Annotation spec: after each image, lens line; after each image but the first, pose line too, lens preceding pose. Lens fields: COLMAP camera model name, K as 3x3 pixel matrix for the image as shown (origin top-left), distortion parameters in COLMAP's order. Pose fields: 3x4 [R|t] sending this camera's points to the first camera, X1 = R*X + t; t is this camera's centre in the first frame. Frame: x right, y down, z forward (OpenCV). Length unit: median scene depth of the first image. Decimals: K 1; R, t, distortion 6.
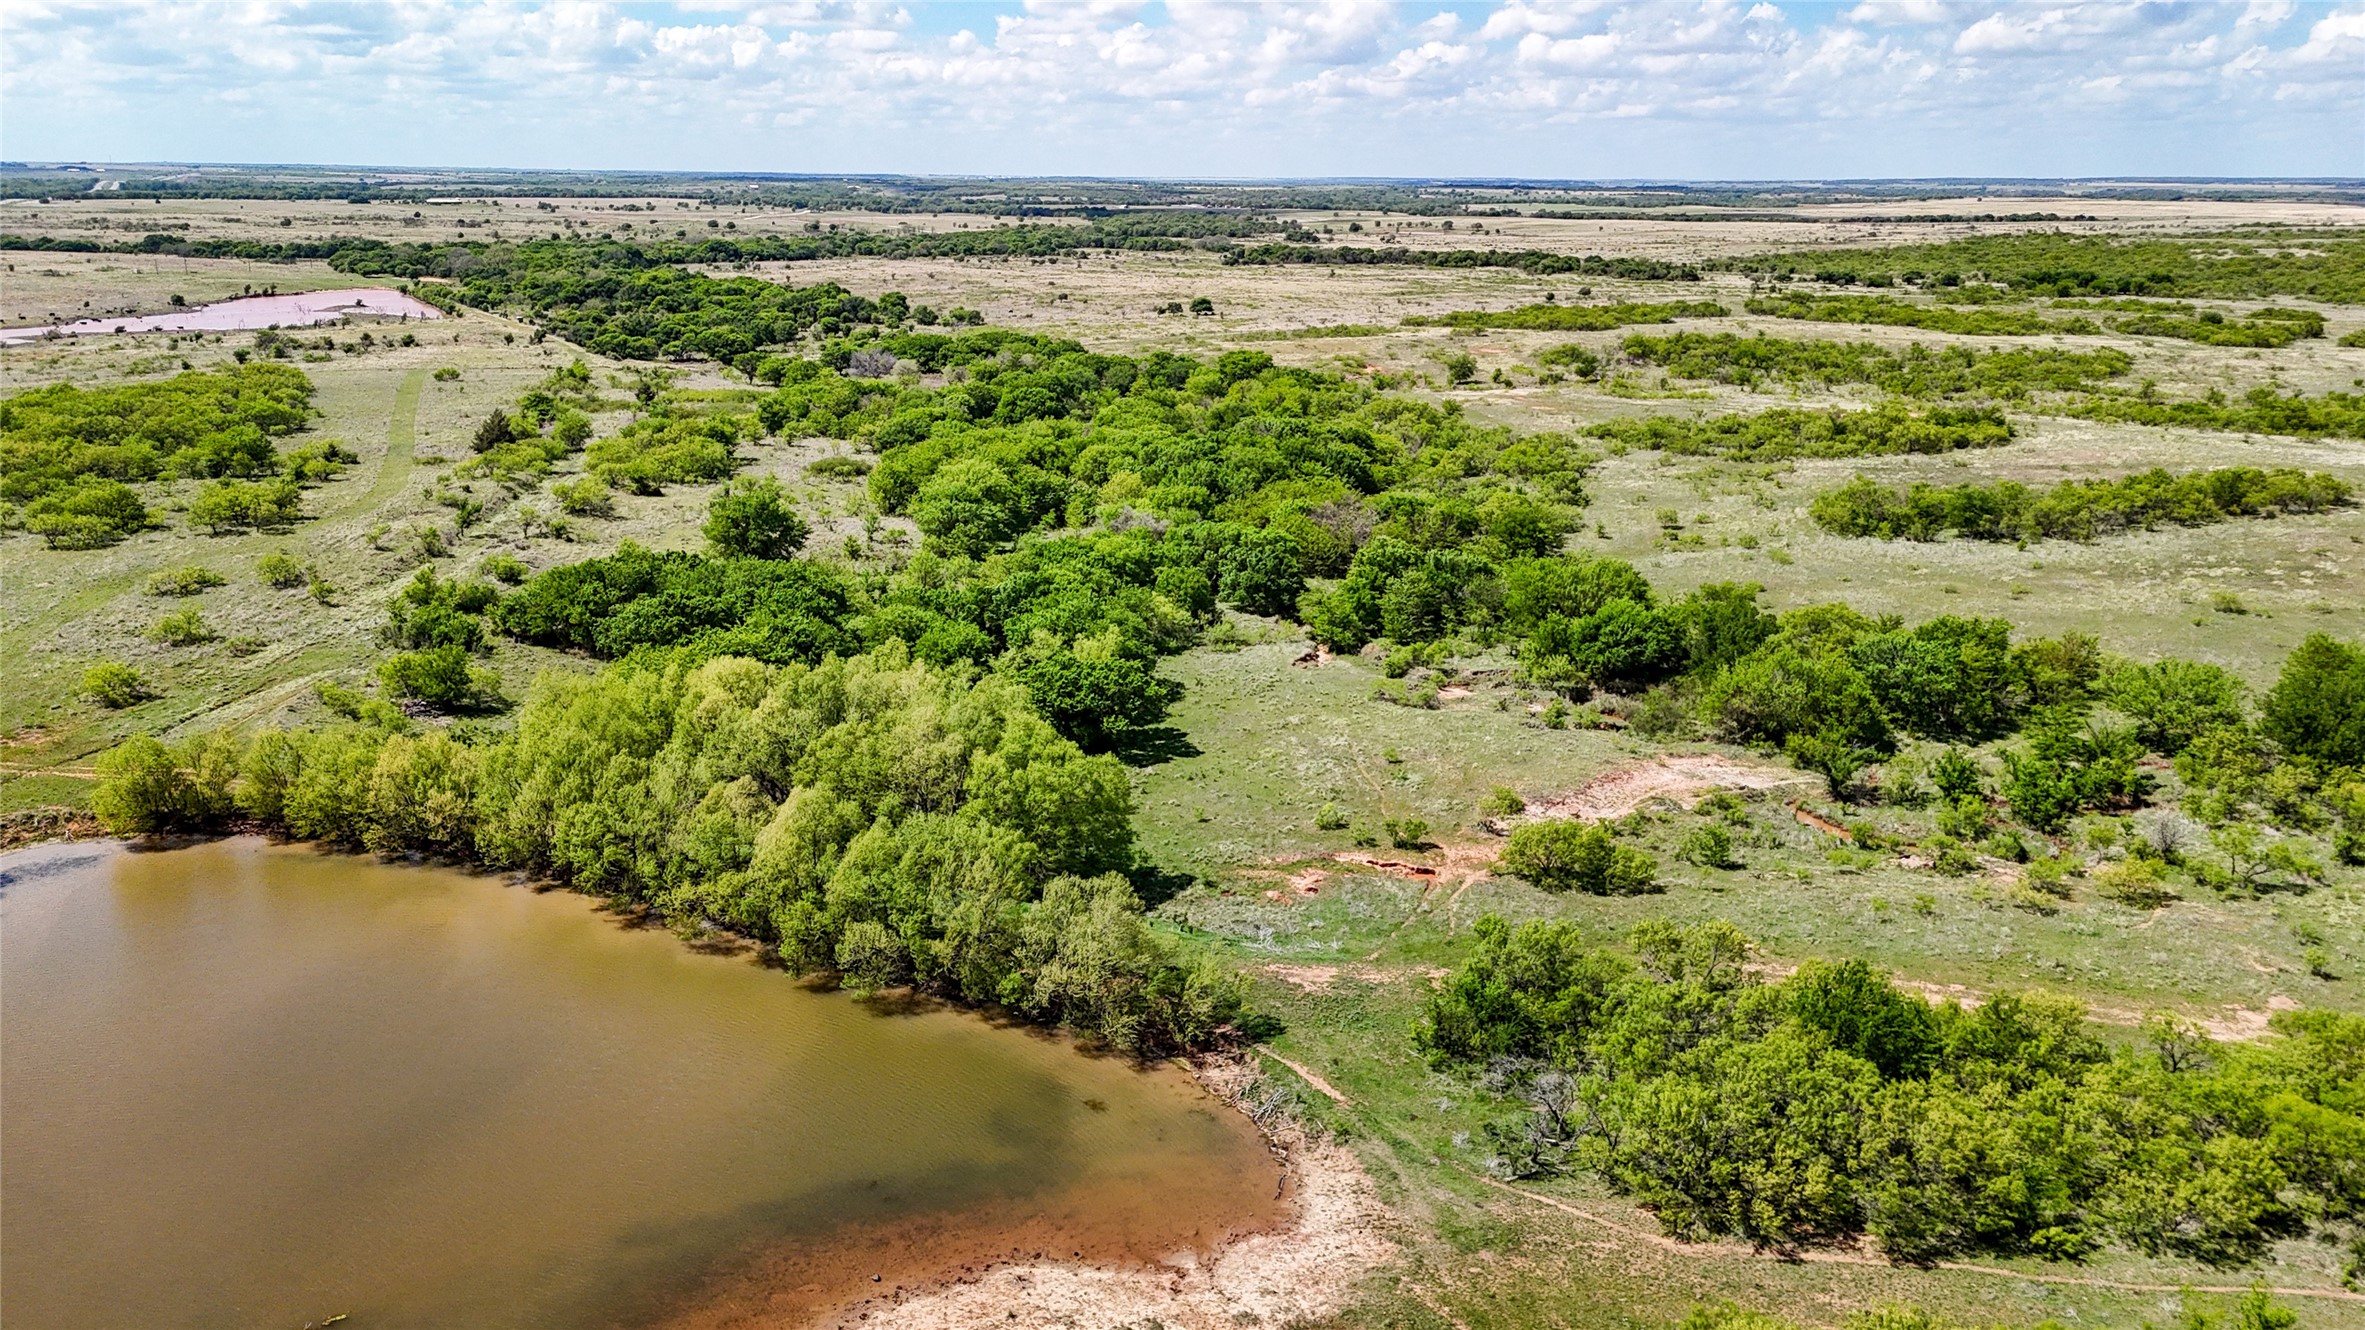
lens RADIAL K [[1718.9, 0, 1217.2], [0, 1718.9, 675.4], [0, 0, 1]] dist [0.090717, -0.074656]
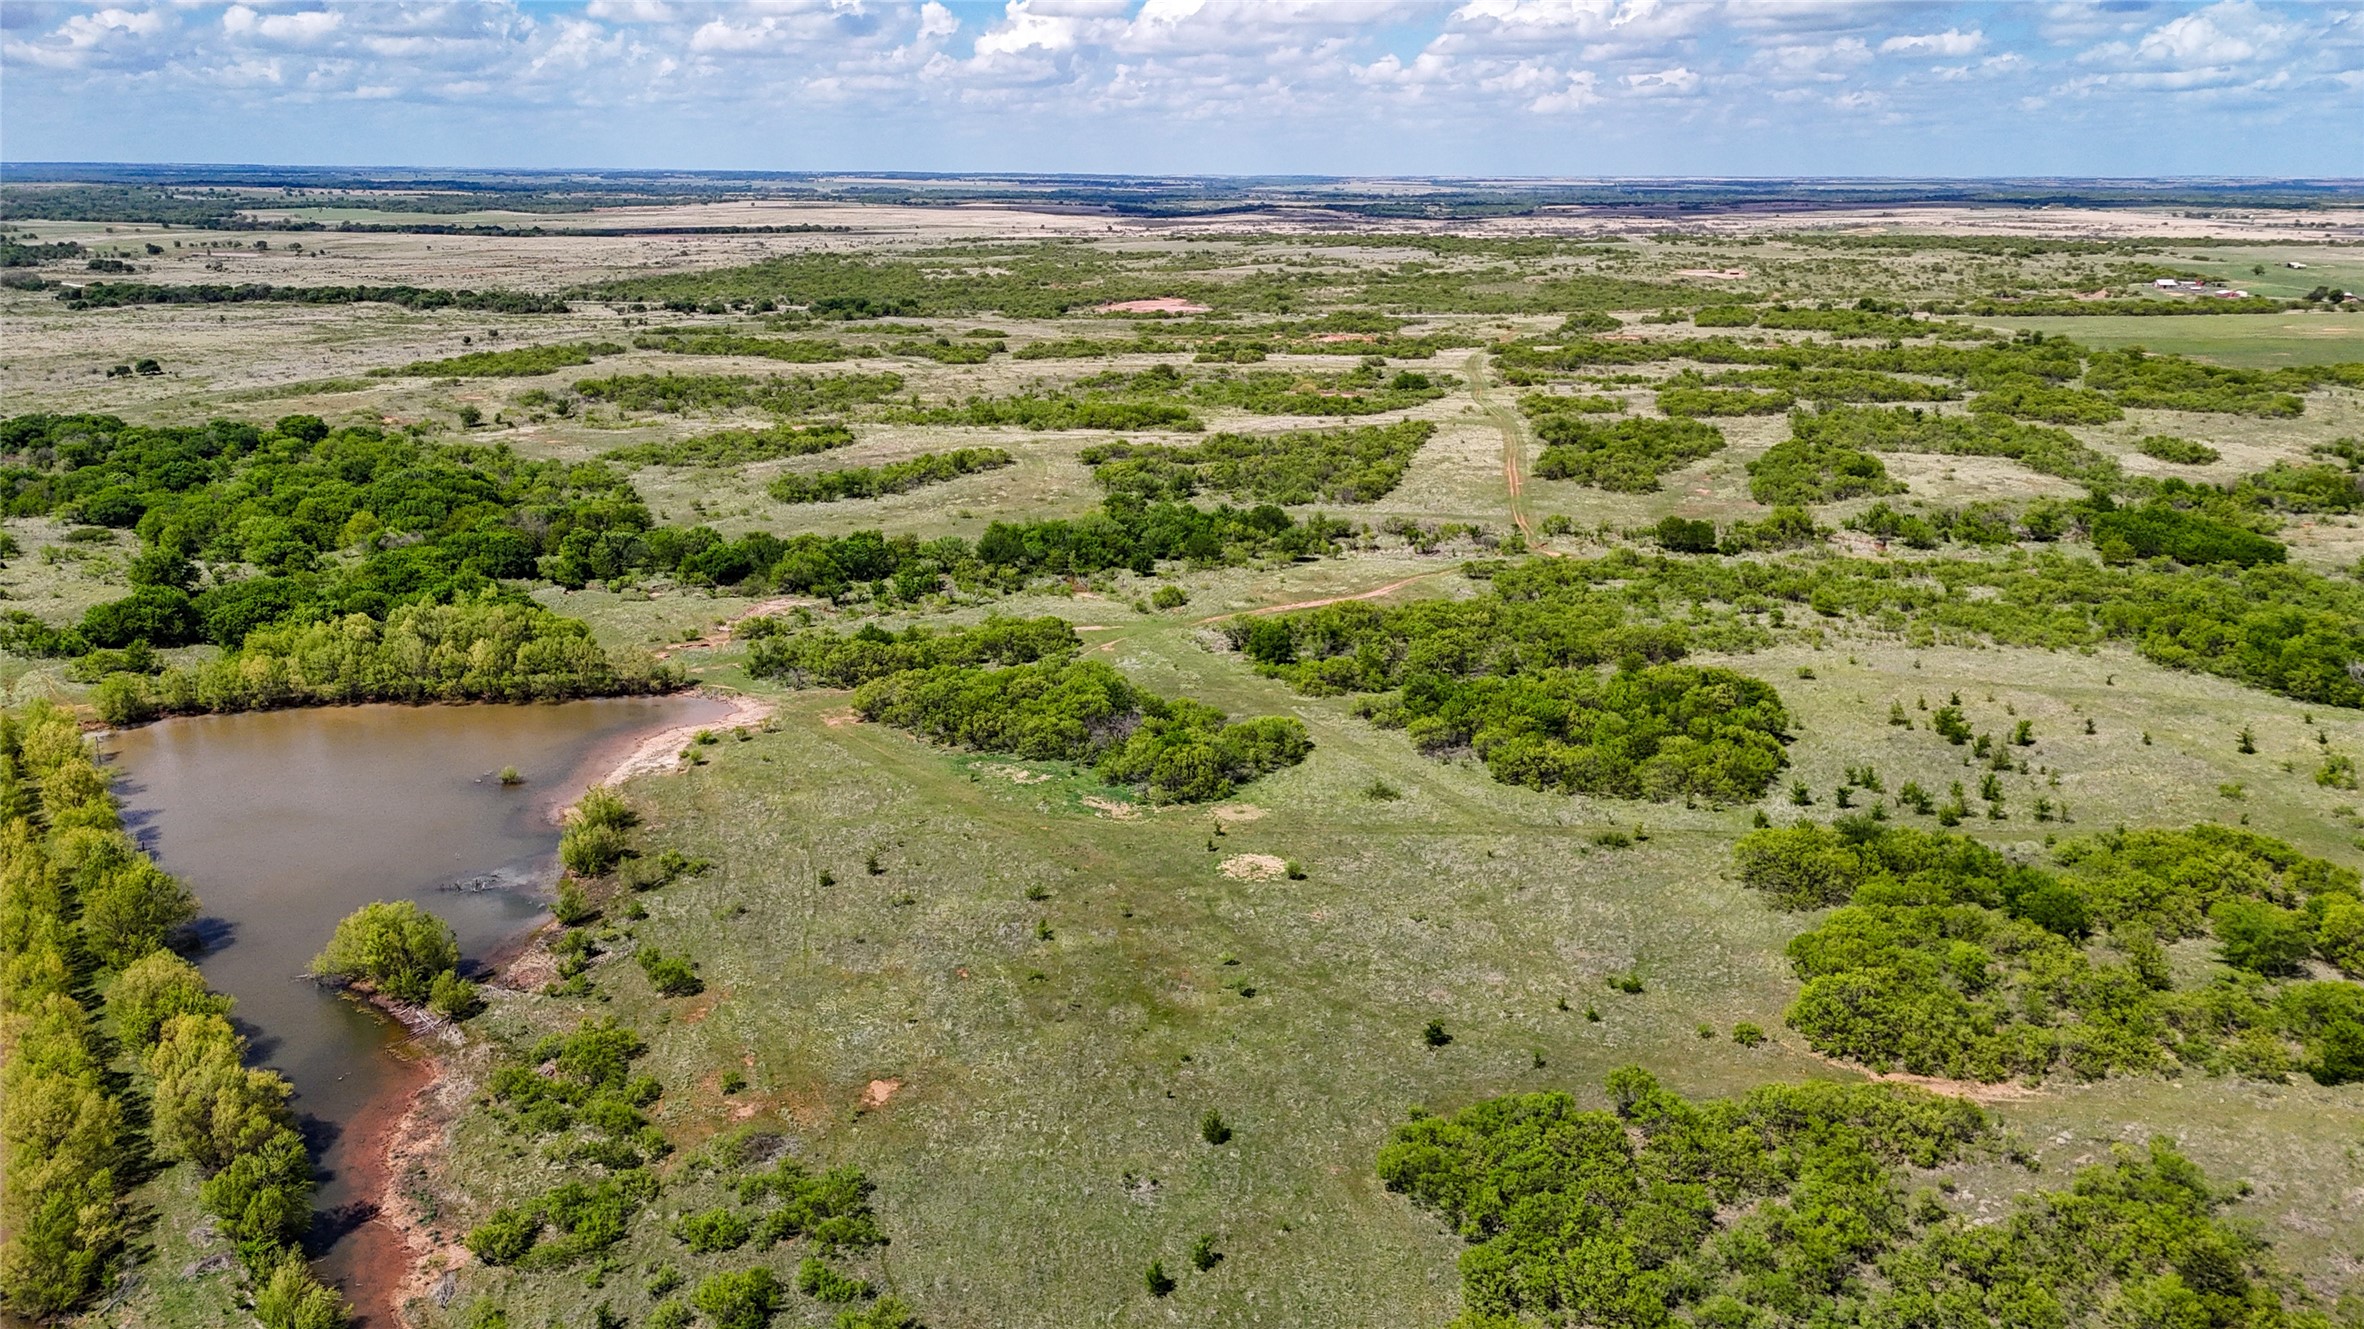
lens RADIAL K [[1718.2, 0, 1216.7], [0, 1718.2, 674.9], [0, 0, 1]] dist [0.090717, -0.074656]
pose [[0.792634, -0.173991, 0.584345, -0.239465], [0.168196, 0.983626, 0.064728, 0.035402], [-0.586039, 0.046979, 0.808920, -0.467624]]
